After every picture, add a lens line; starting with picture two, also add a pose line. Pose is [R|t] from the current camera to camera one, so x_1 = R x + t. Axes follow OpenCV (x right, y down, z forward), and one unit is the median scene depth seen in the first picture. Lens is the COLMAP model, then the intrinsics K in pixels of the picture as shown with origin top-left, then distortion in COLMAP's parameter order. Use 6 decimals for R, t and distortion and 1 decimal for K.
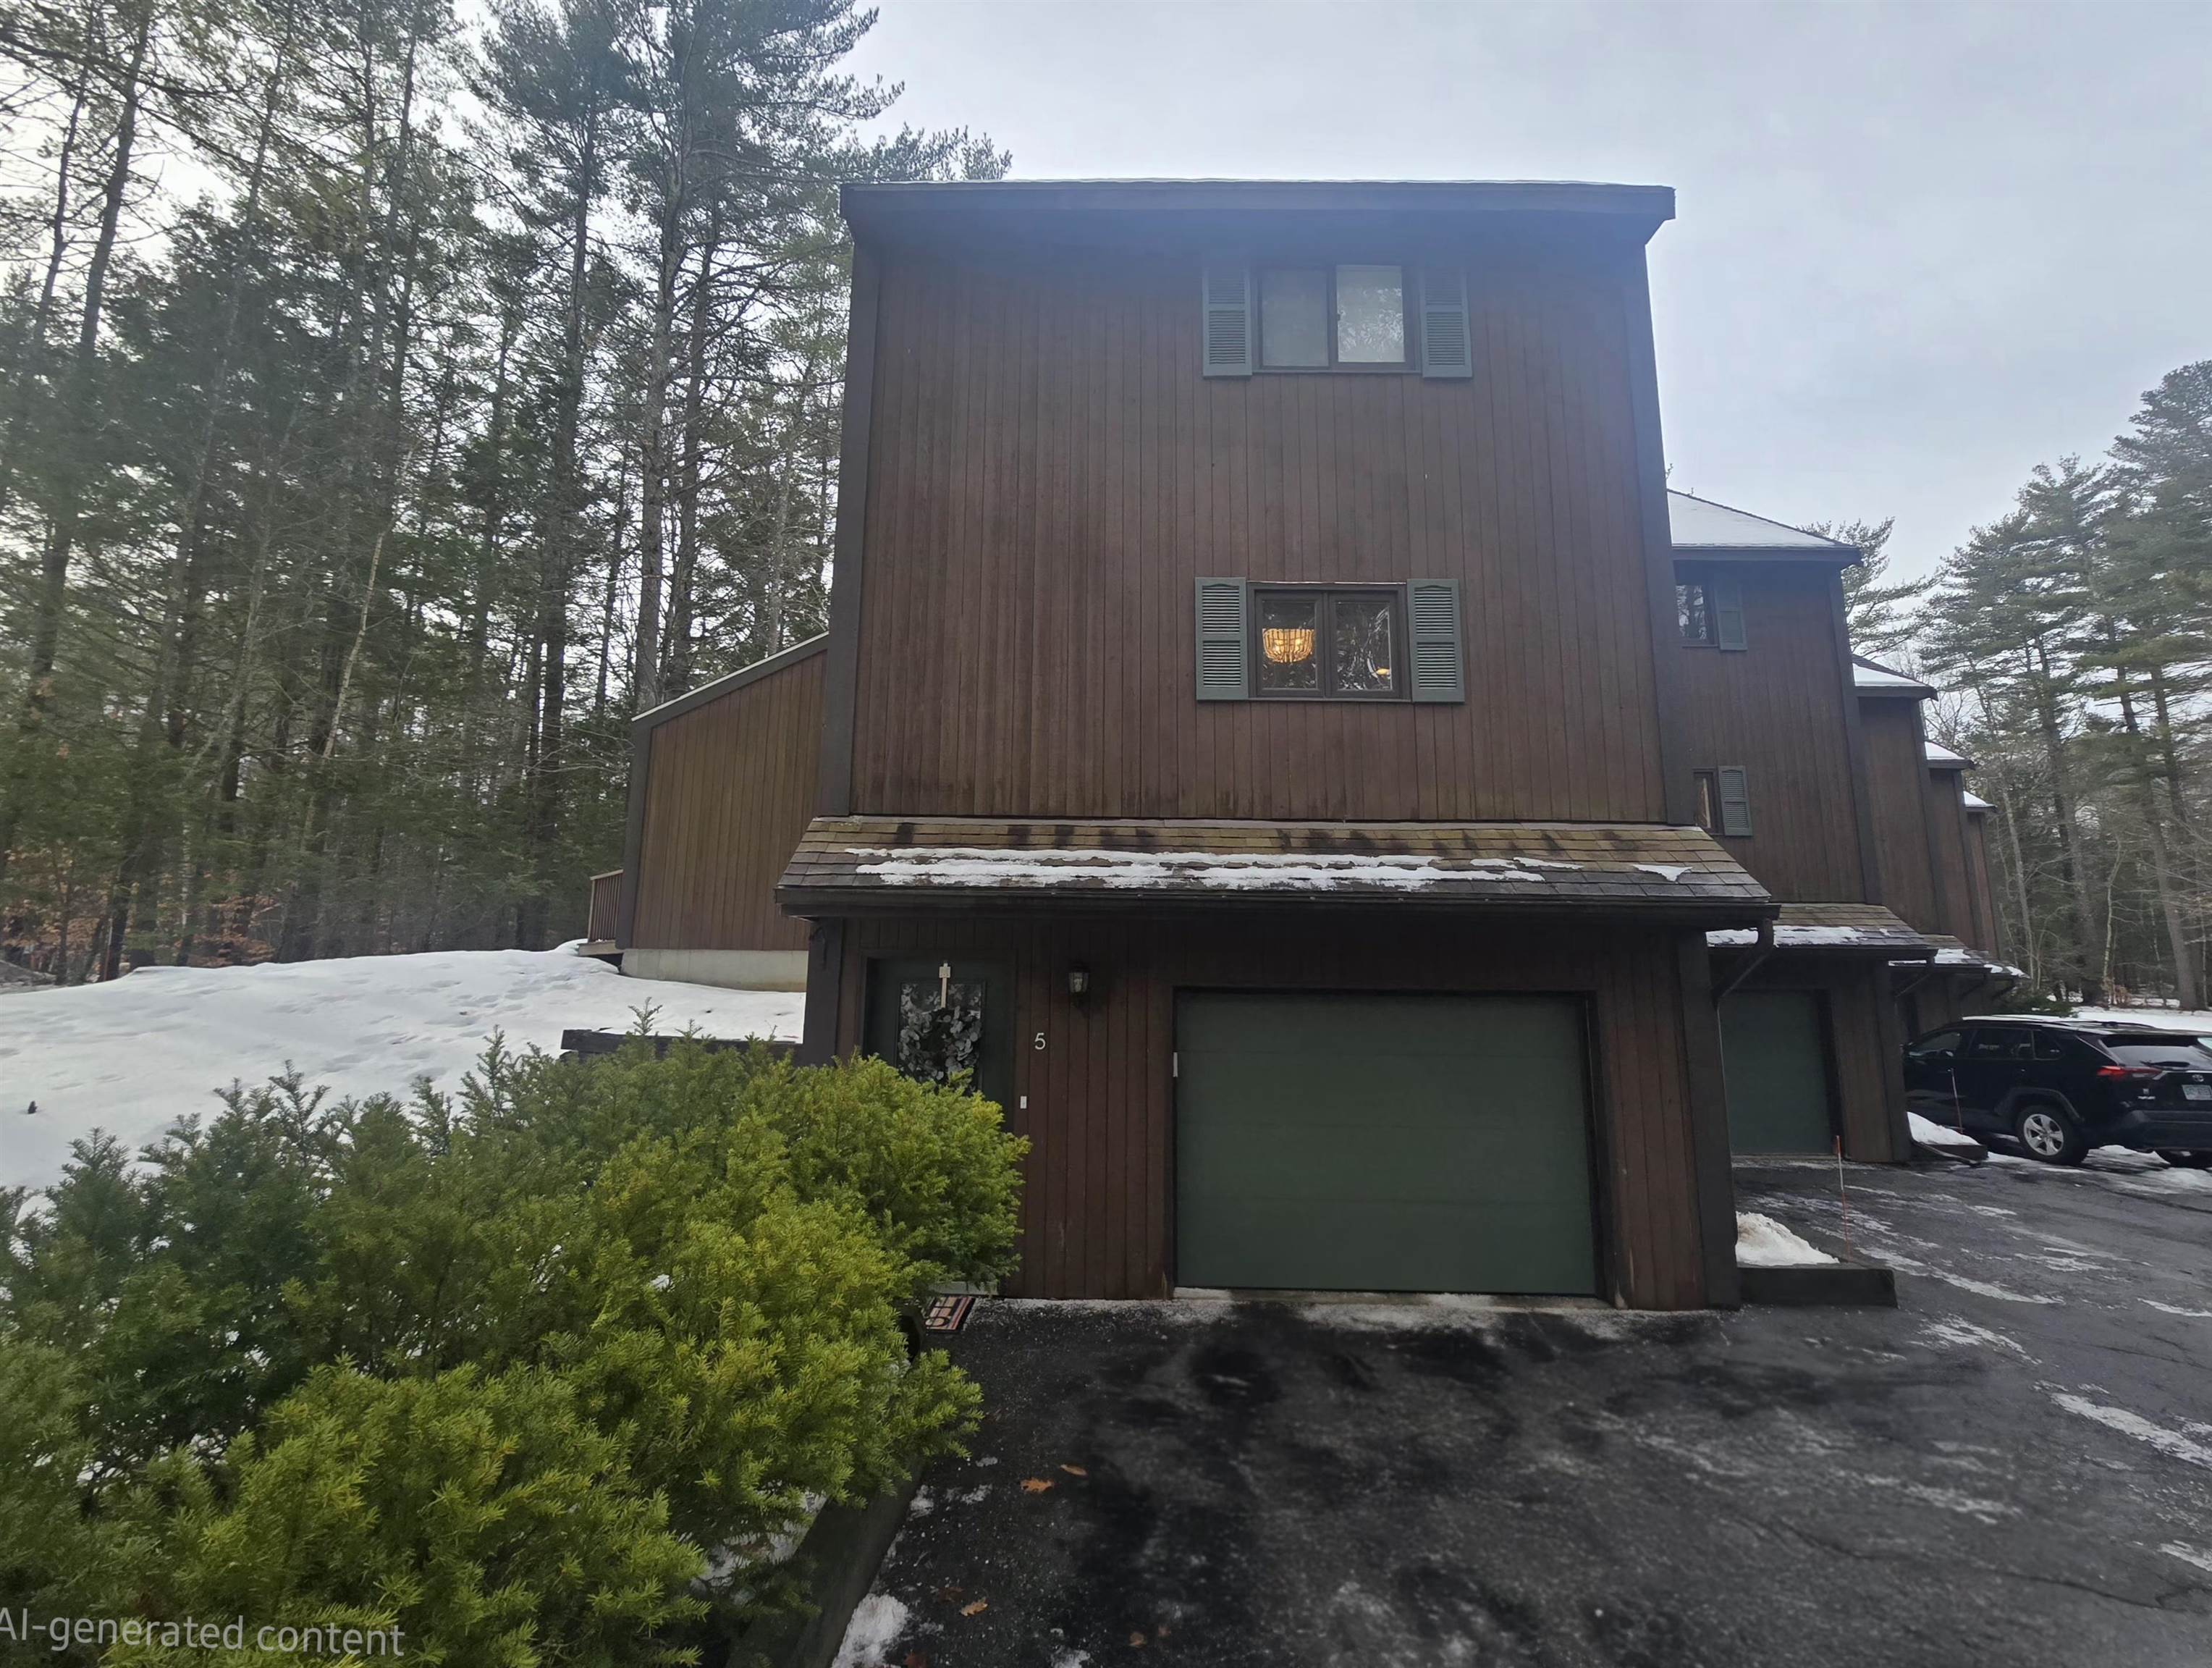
lens RADIAL K [[897.0, 0, 1110.4], [0, 897.0, 843.8], [0, 0, 1]] dist [-0.002061, -0.000051]
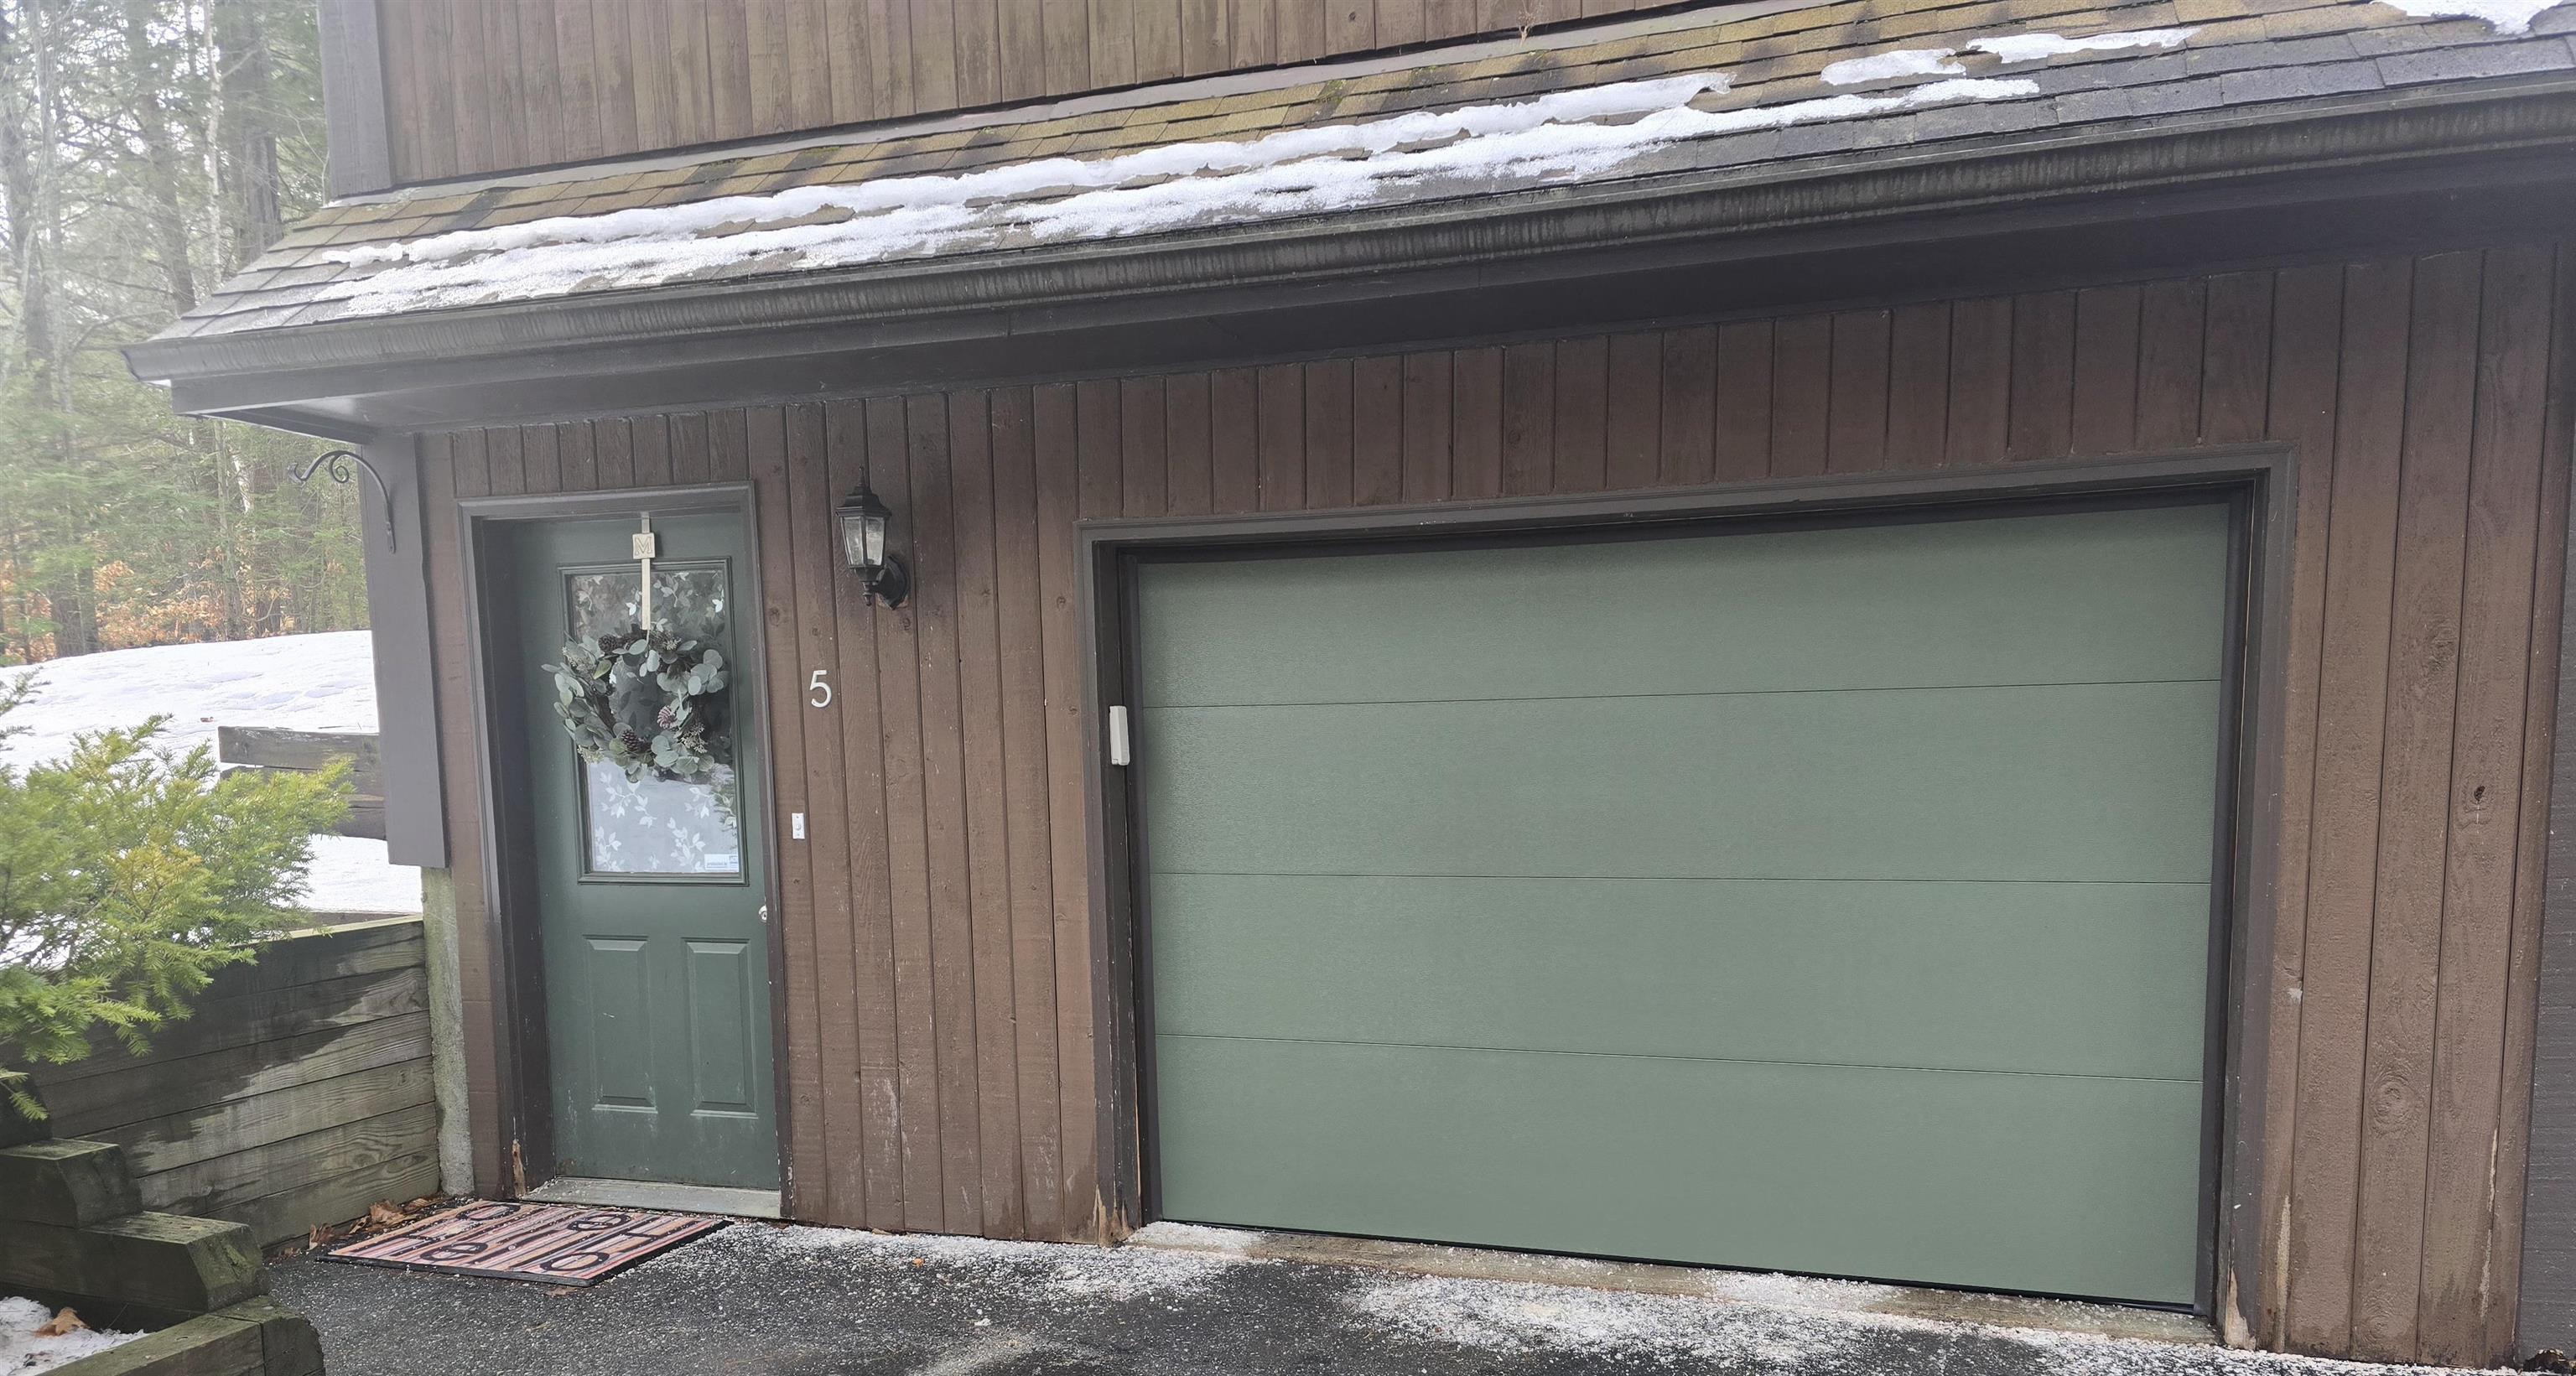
lens RADIAL K [[1659.9, 0, 1292.4], [0, 1659.9, 908.3], [0, 0, 1]] dist [0.038867, -0.000605]
pose [[0.959394, 0.001293, -0.282066, 0.390855], [0.074808, 0.963014, 0.258860, 0.138594], [0.271968, -0.269449, 0.923813, 0.305350]]
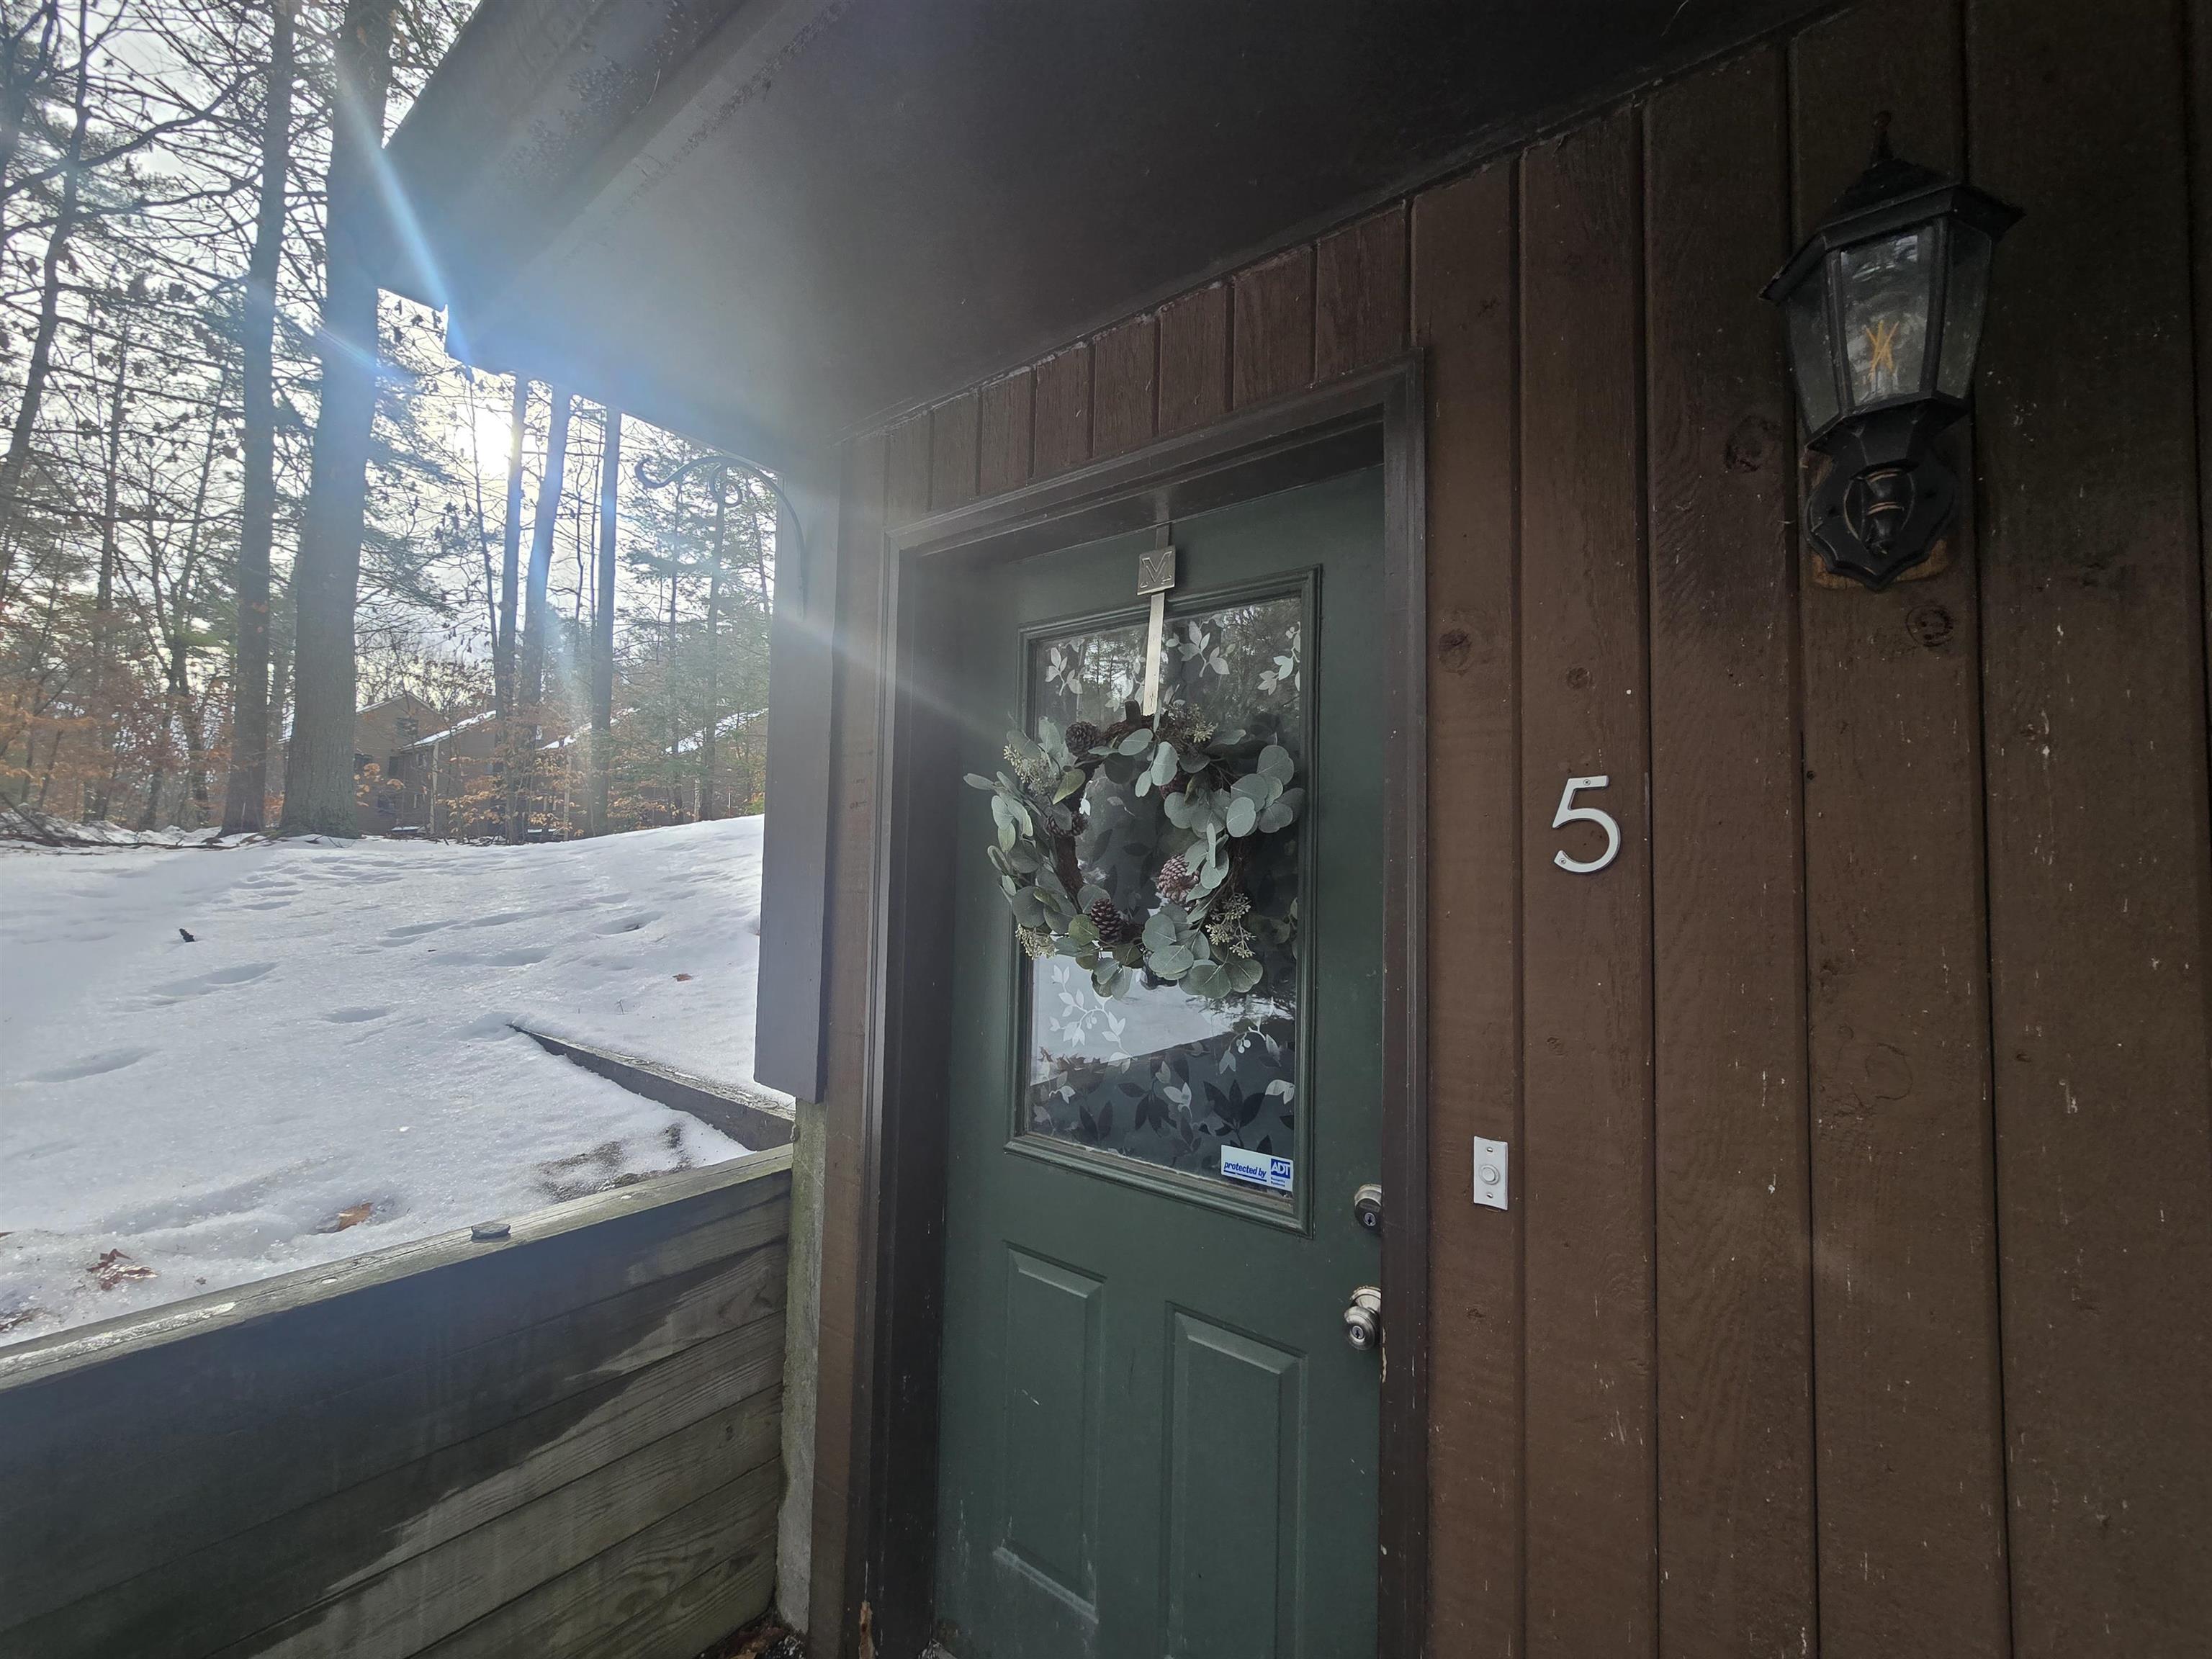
lens RADIAL K [[896.9, 0, 1105.0], [0, 896.9, 823.4], [0, 0, 1]] dist [-0.002061, -0.000051]
pose [[0.799465, -0.026730, -0.600118, -0.052982], [0.085635, 0.993878, 0.069811, 0.212853], [0.594578, -0.107202, 0.796860, 0.865469]]
